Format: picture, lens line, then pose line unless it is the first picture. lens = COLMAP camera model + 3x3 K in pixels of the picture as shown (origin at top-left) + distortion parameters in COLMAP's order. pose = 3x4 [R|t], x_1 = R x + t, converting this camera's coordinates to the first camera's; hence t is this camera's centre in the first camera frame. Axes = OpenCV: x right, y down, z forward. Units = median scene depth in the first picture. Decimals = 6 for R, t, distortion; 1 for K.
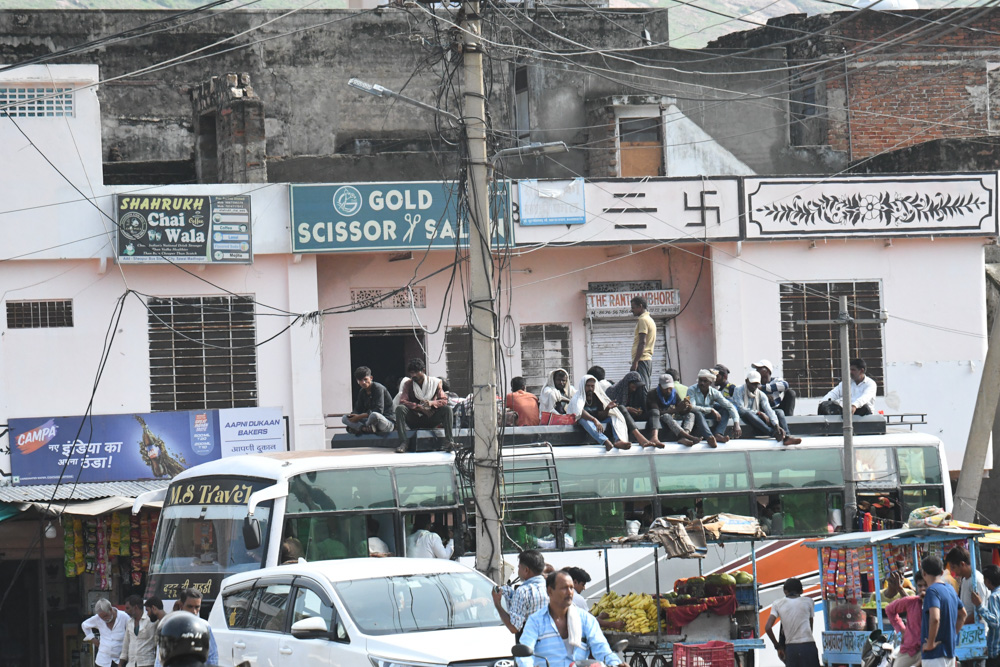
lens RADIAL K [[3969.0, 0, 500.0], [0, 3969.0, 333.5], [0, 0, 1]] dist [-0.017041, 0.922108]
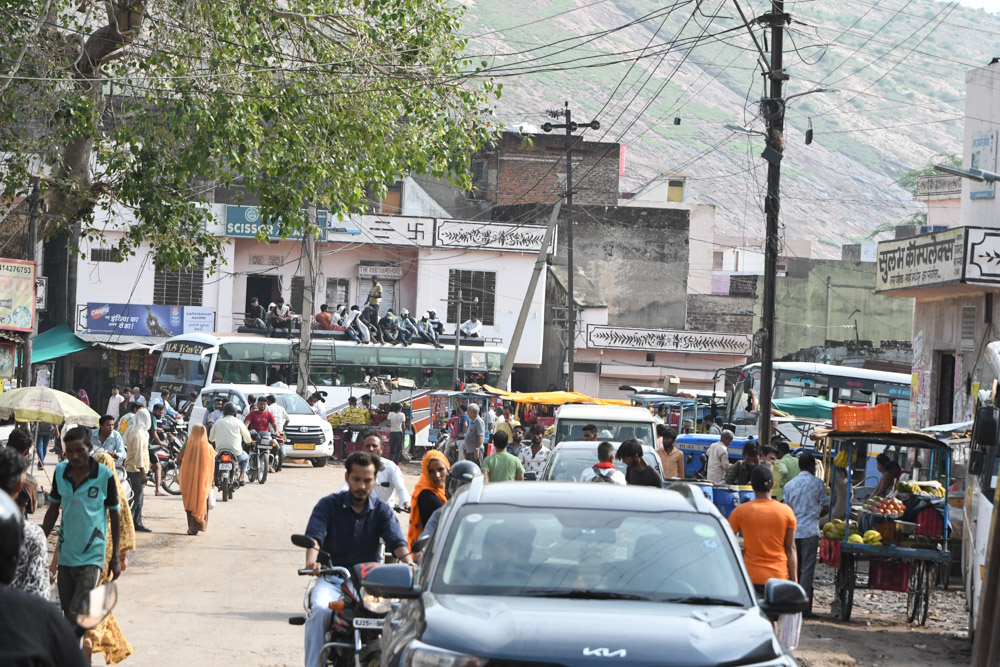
lens RADIAL K [[3105.6, 0, 500.0], [0, 3105.6, 333.5], [0, 0, 1]] dist [-0.484882, 0.616133]
pose [[0.994579, 0.085852, 0.058663, 0.002829], [-0.088223, 0.995333, 0.039100, -0.050487], [-0.055033, -0.044063, 0.997512, -0.737762]]
